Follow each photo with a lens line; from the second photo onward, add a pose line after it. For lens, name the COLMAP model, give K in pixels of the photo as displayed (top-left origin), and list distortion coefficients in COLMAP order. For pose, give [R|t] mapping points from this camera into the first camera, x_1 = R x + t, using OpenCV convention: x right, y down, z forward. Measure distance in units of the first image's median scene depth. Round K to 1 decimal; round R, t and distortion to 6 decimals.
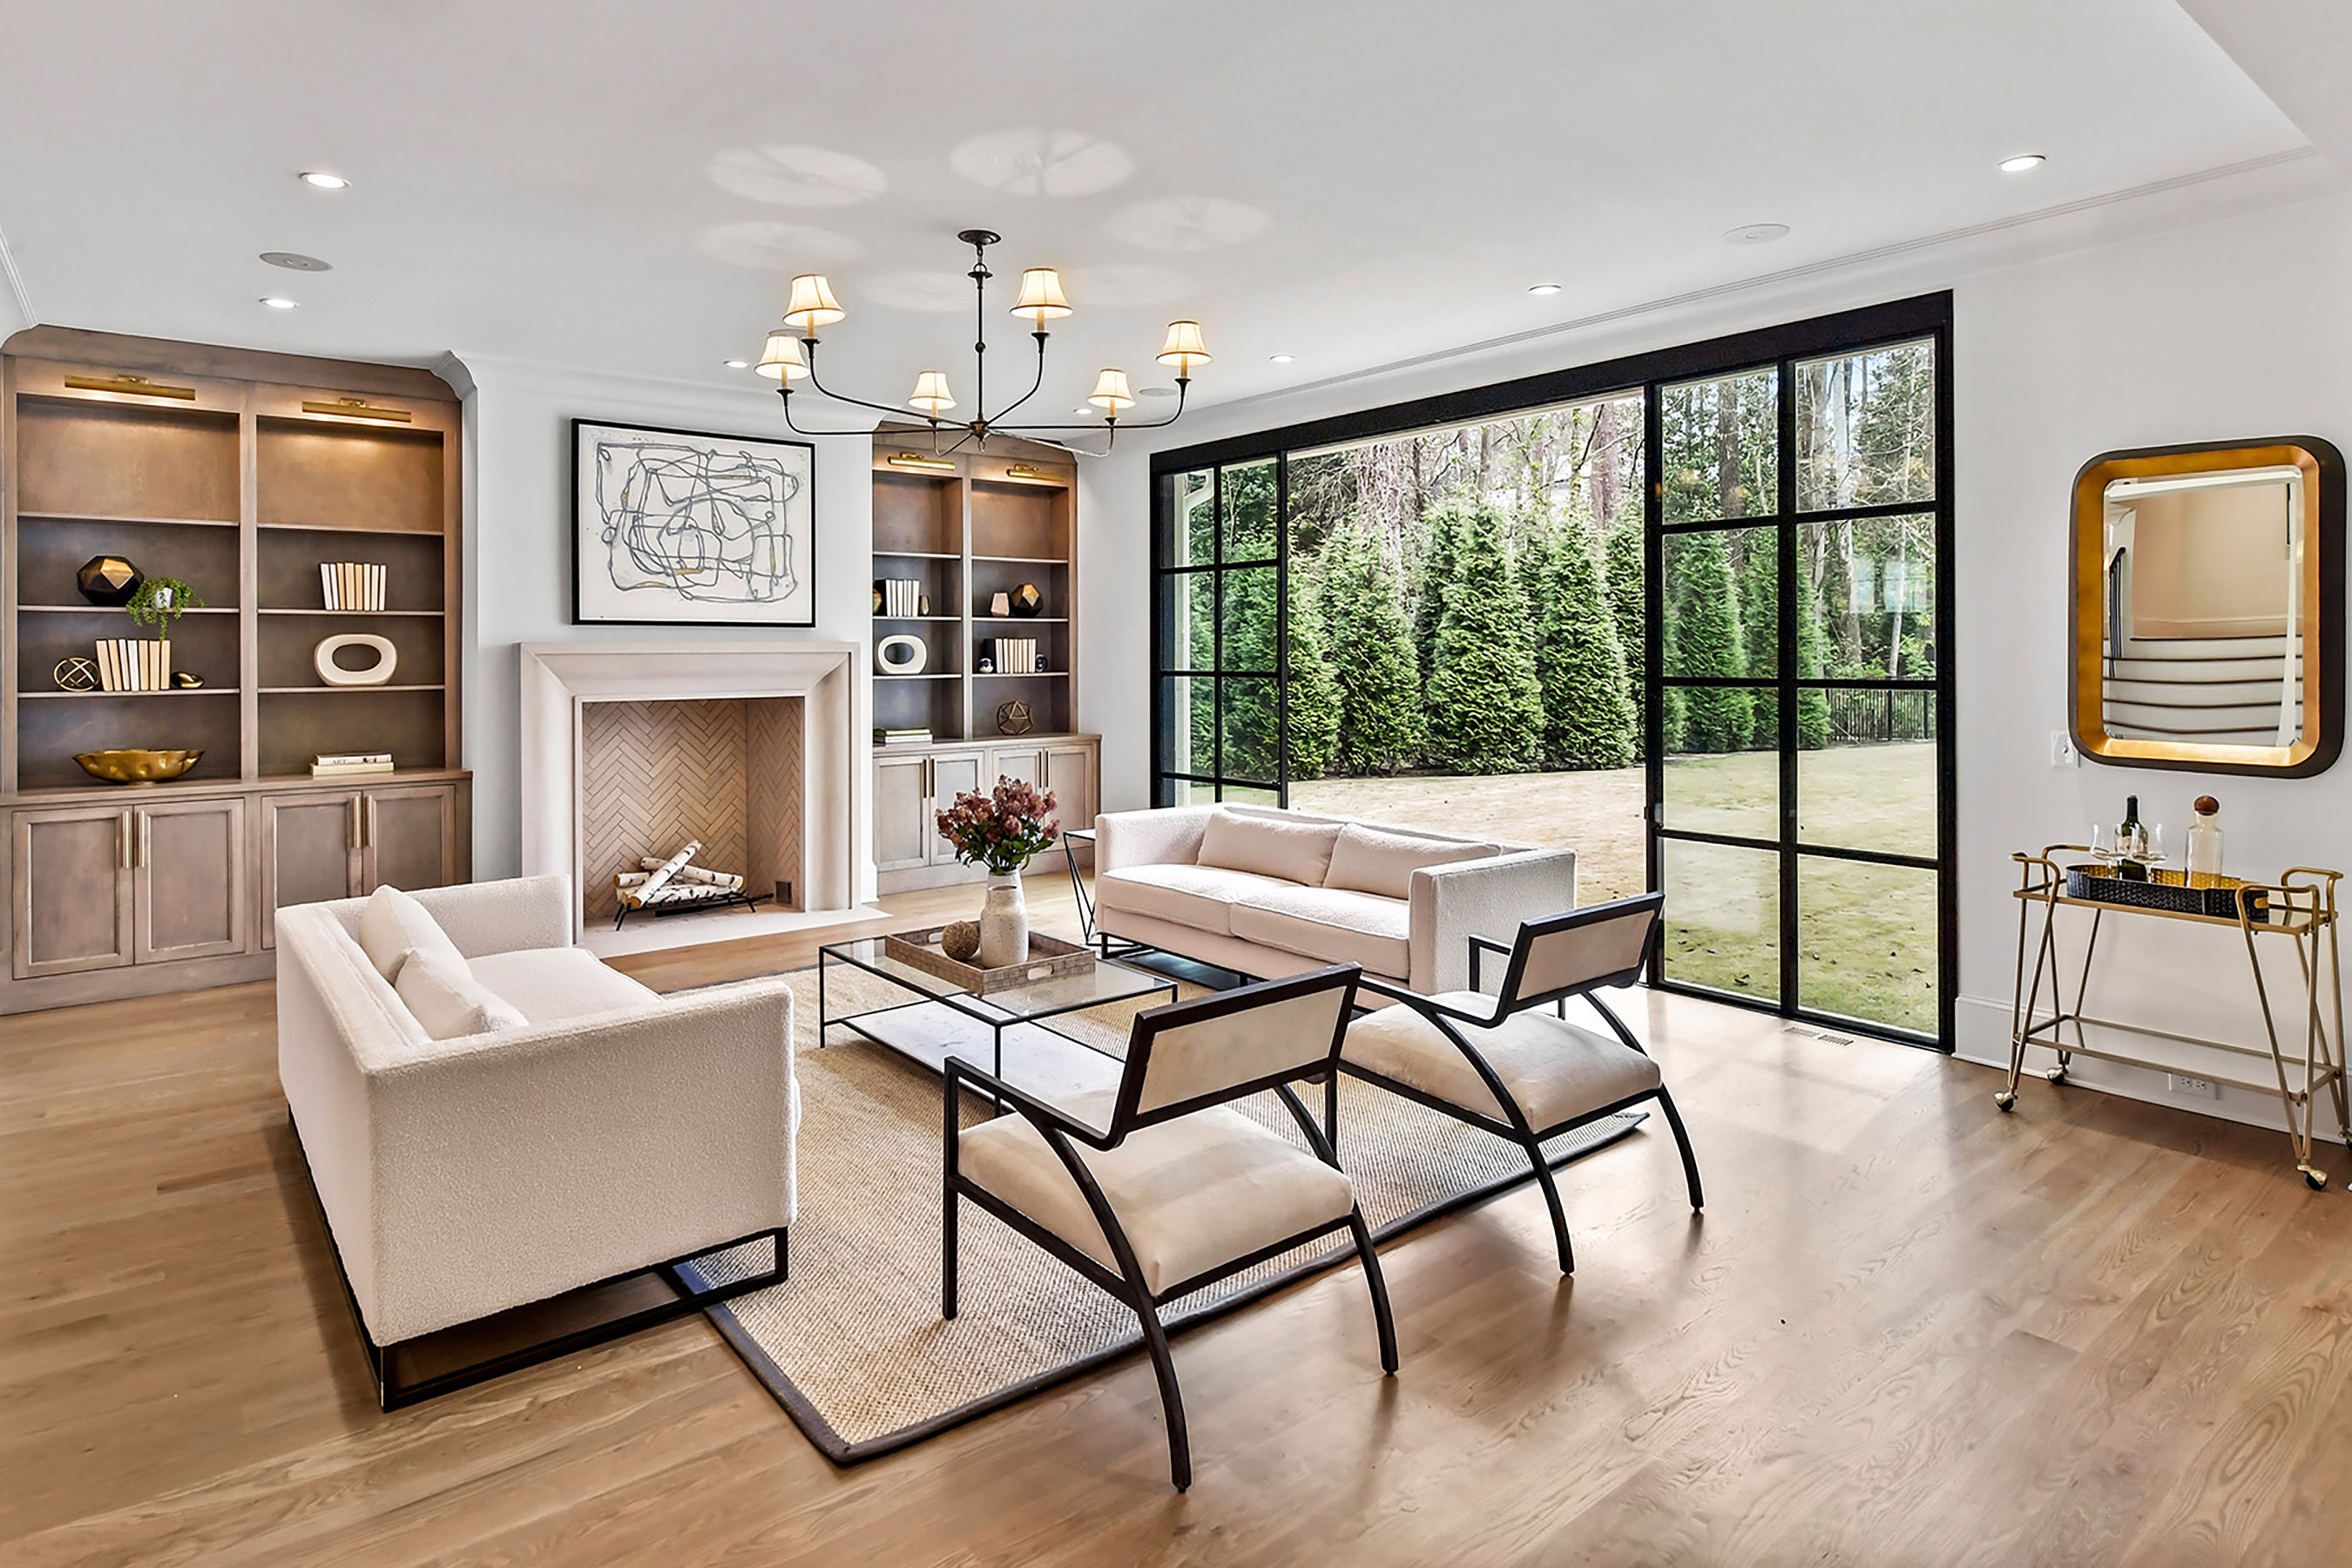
lens RADIAL K [[1284.2, 0, 1171.0], [0, 1284.2, 648.4], [0, 0, 1]] dist [0.002737, 0.002705]
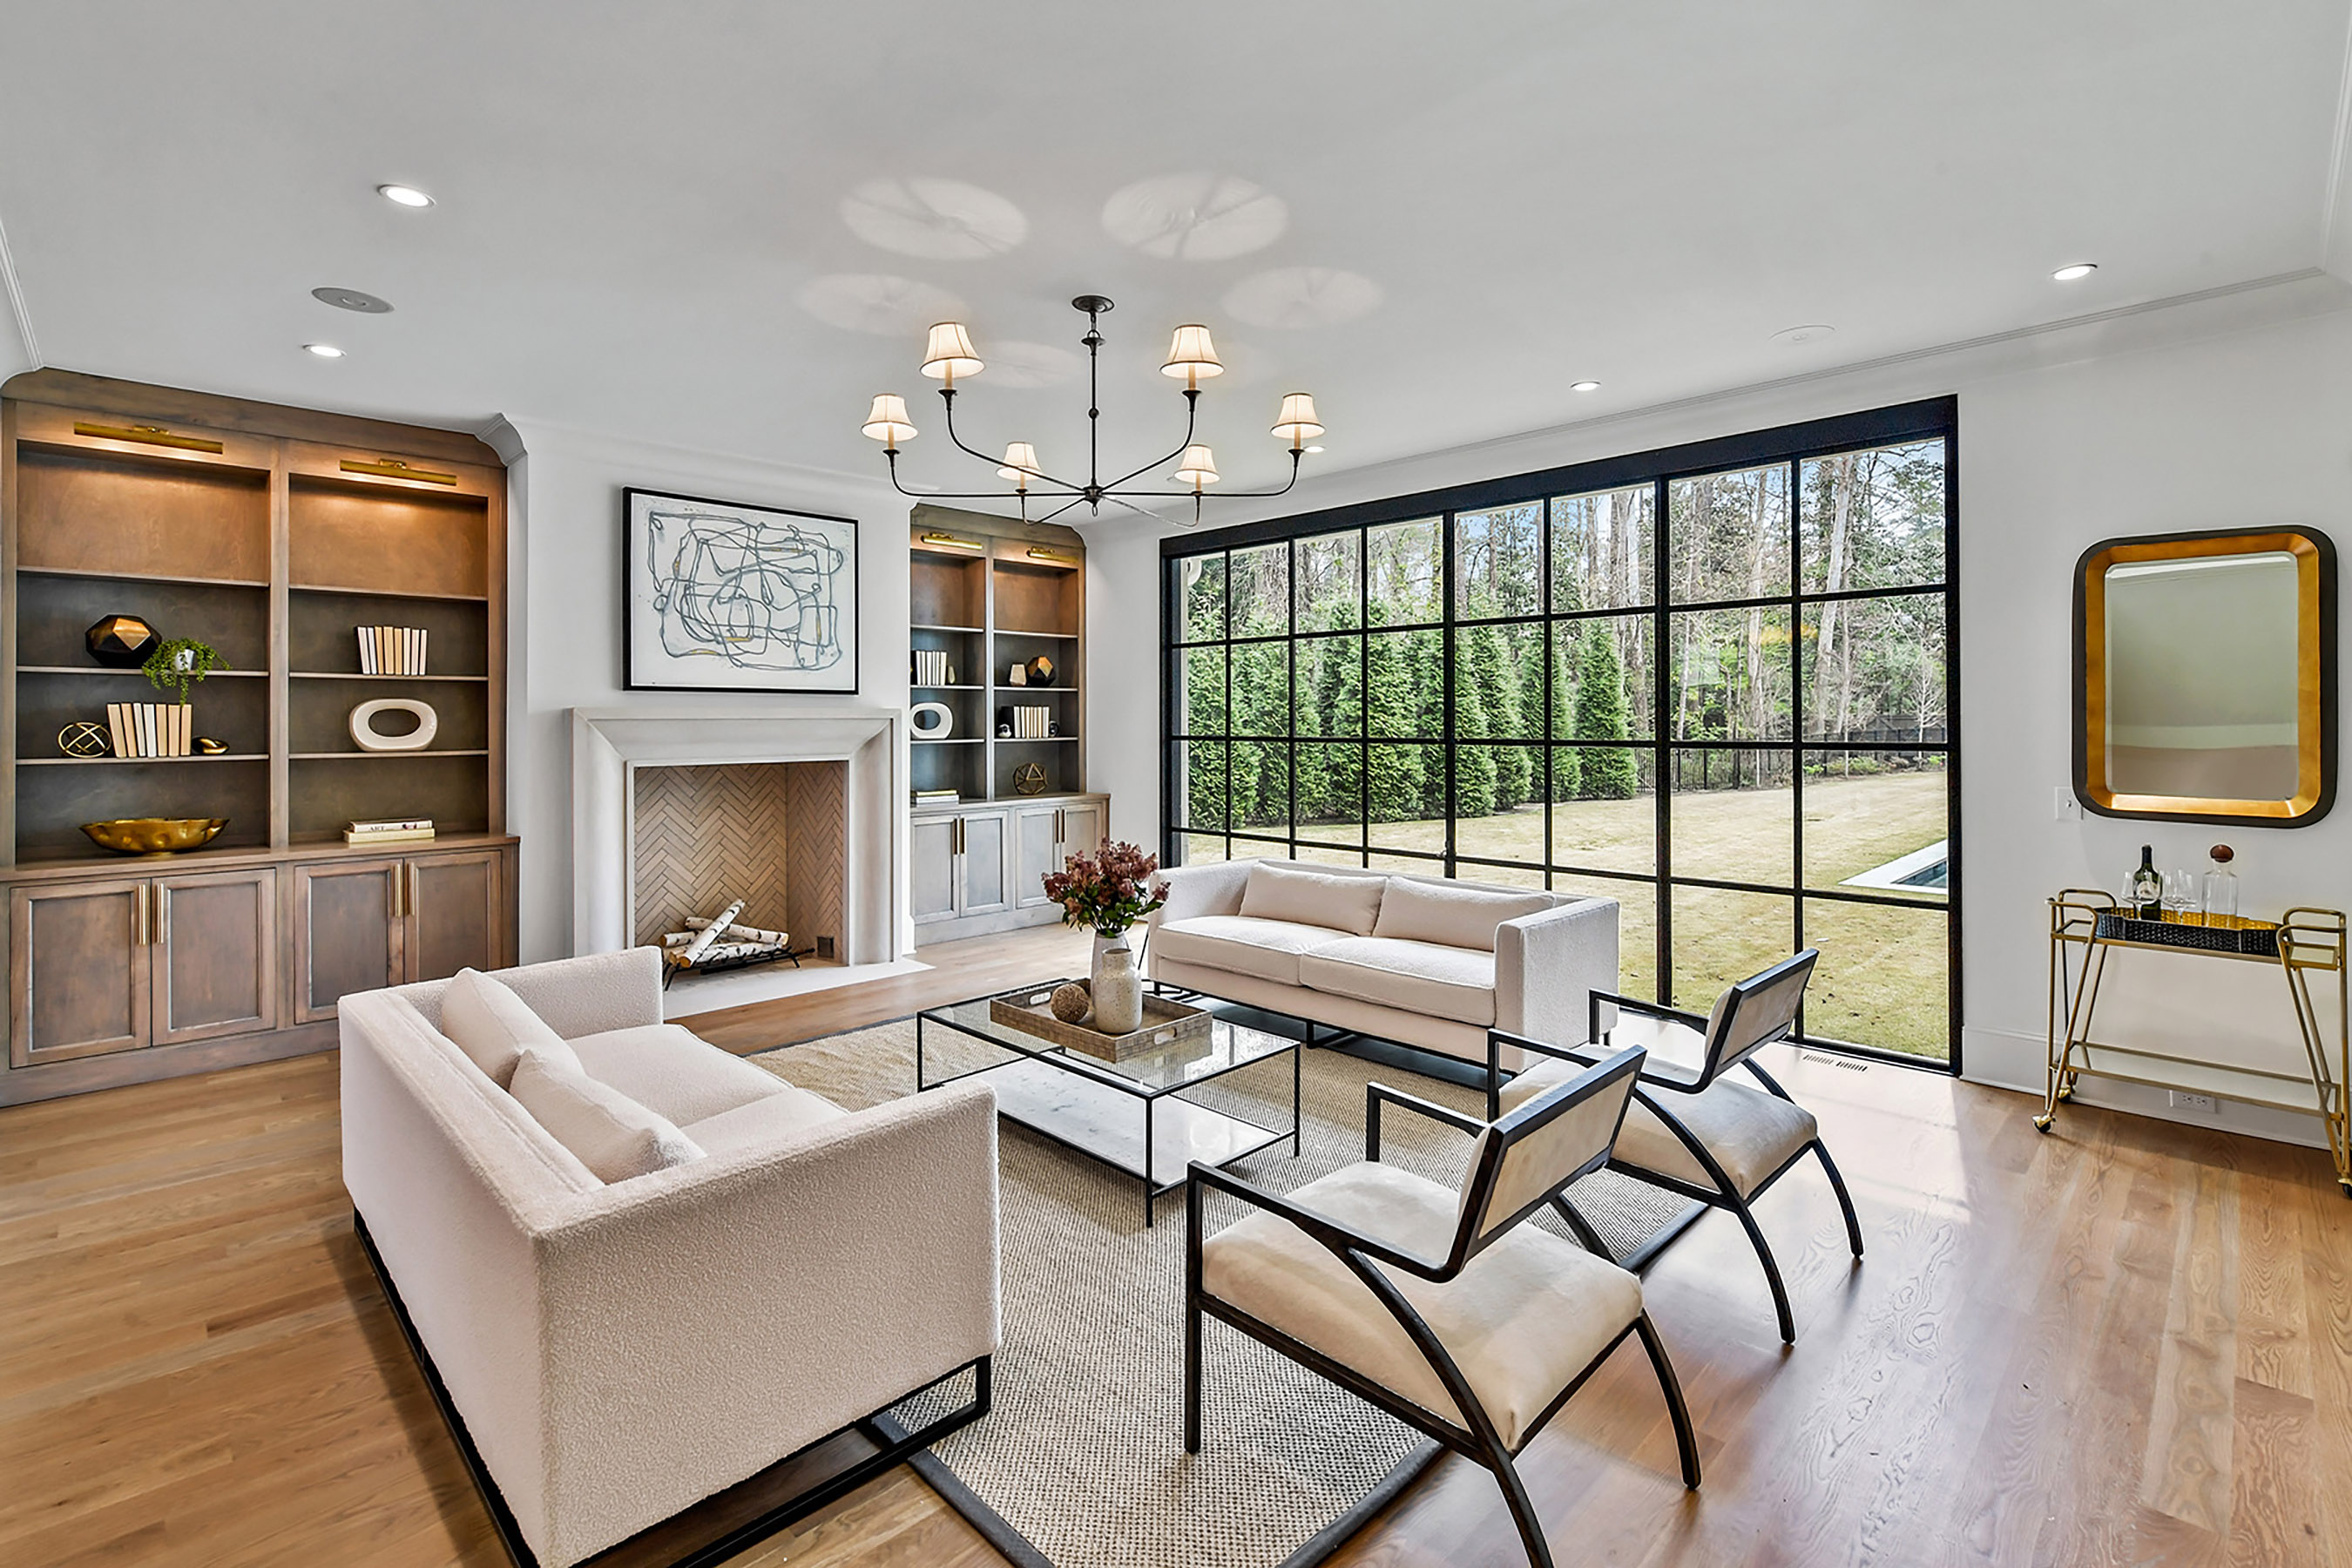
lens RADIAL K [[1050.2, 0, 1184.6], [0, 1050.2, 714.1], [0, 0, 1]] dist [-0.000284, -0.000767]
pose [[0.992948, 0.001380, 0.118544, -0.134461], [-0.000898, 0.999991, -0.004125, 0.003486], [-0.118549, 0.003990, 0.992940, 0.135491]]
